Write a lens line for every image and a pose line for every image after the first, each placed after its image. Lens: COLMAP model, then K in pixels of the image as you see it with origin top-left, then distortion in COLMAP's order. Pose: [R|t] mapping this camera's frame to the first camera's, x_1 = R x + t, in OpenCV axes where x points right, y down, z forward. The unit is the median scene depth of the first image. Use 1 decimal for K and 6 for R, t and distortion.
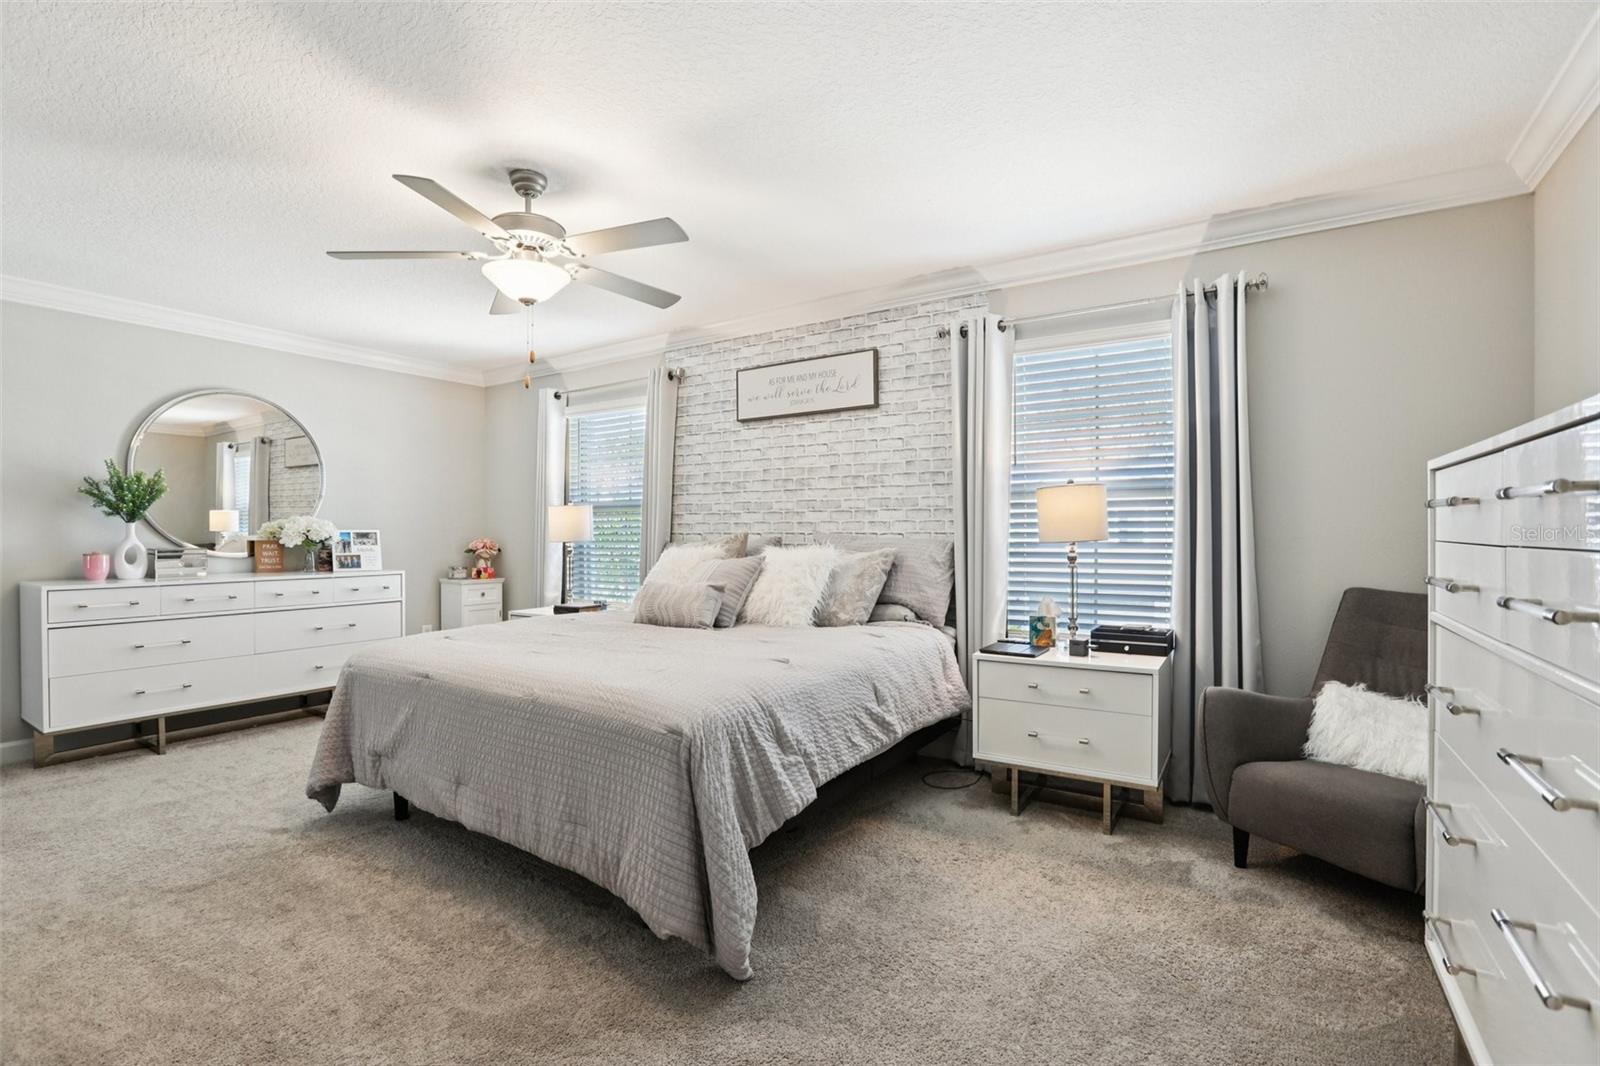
lens RADIAL K [[723.2, 0, 796.5], [0, 723.2, 532.1], [0, 0, 1]] dist [-0.035219, 0.011197]
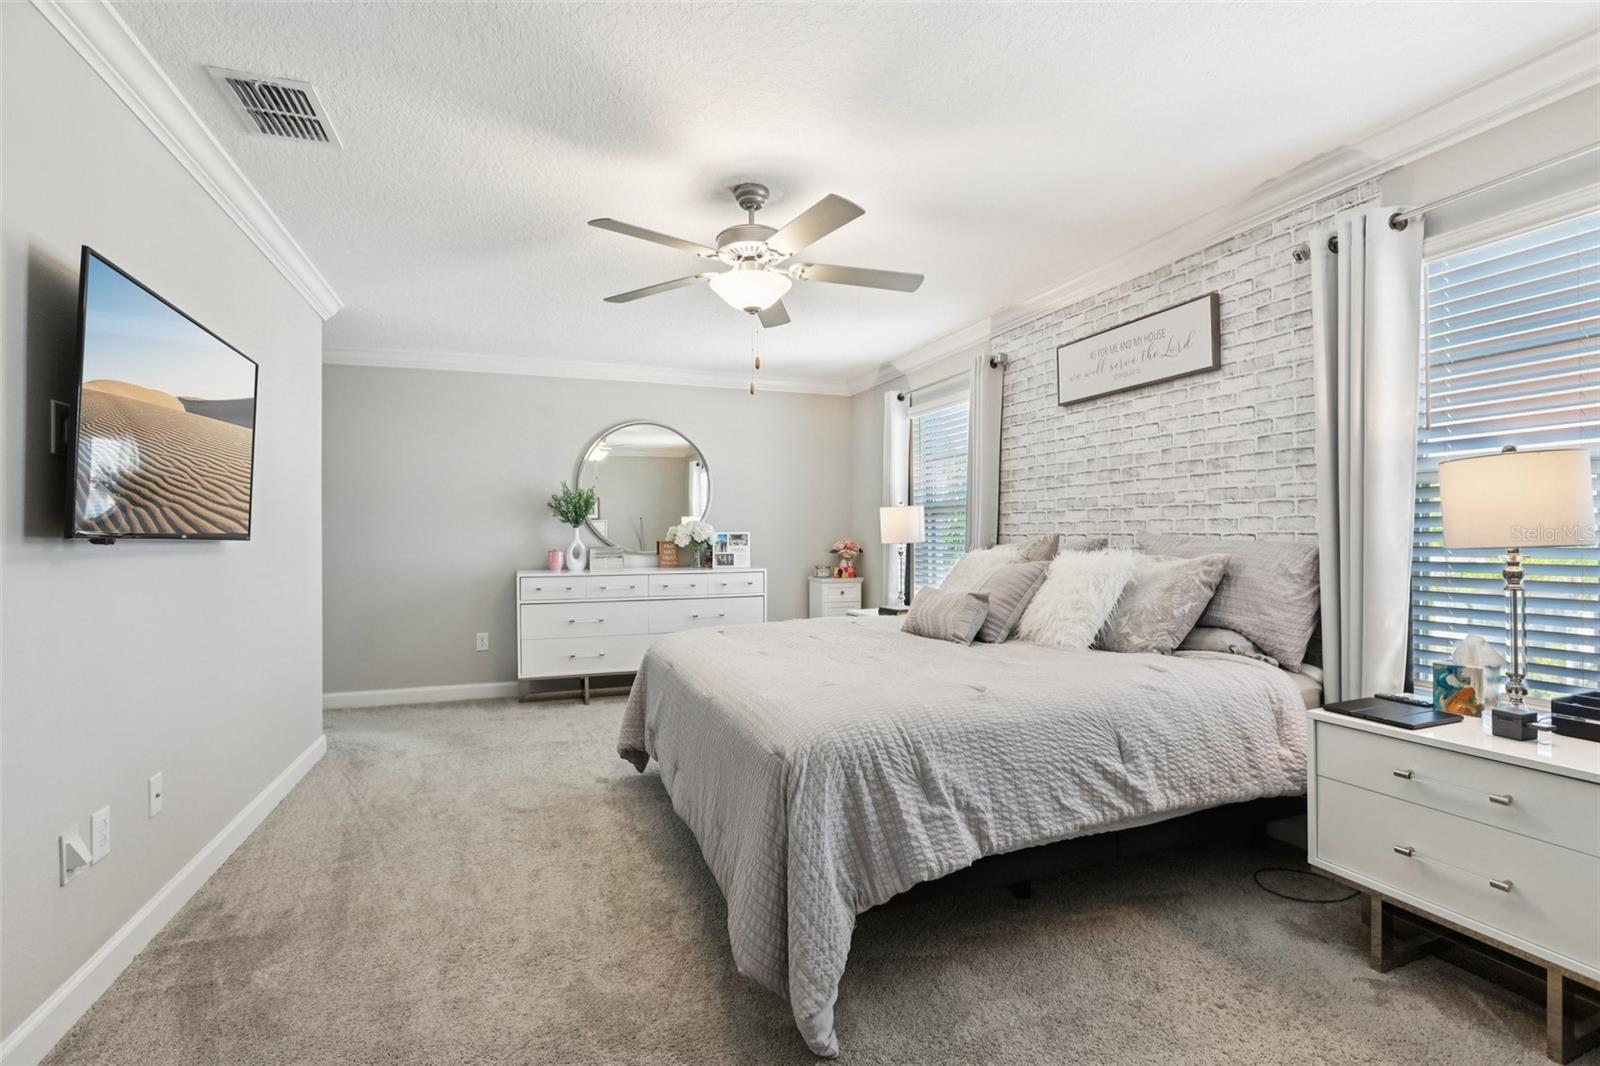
lens RADIAL K [[723.2, 0, 790.9], [0, 723.2, 528.9], [0, 0, 1]] dist [-0.035219, 0.011197]
pose [[0.816061, -0.007017, -0.577923, 0.203915], [0.003937, 0.999971, -0.006582, -0.000815], [0.577952, 0.003096, 0.816065, 0.144086]]
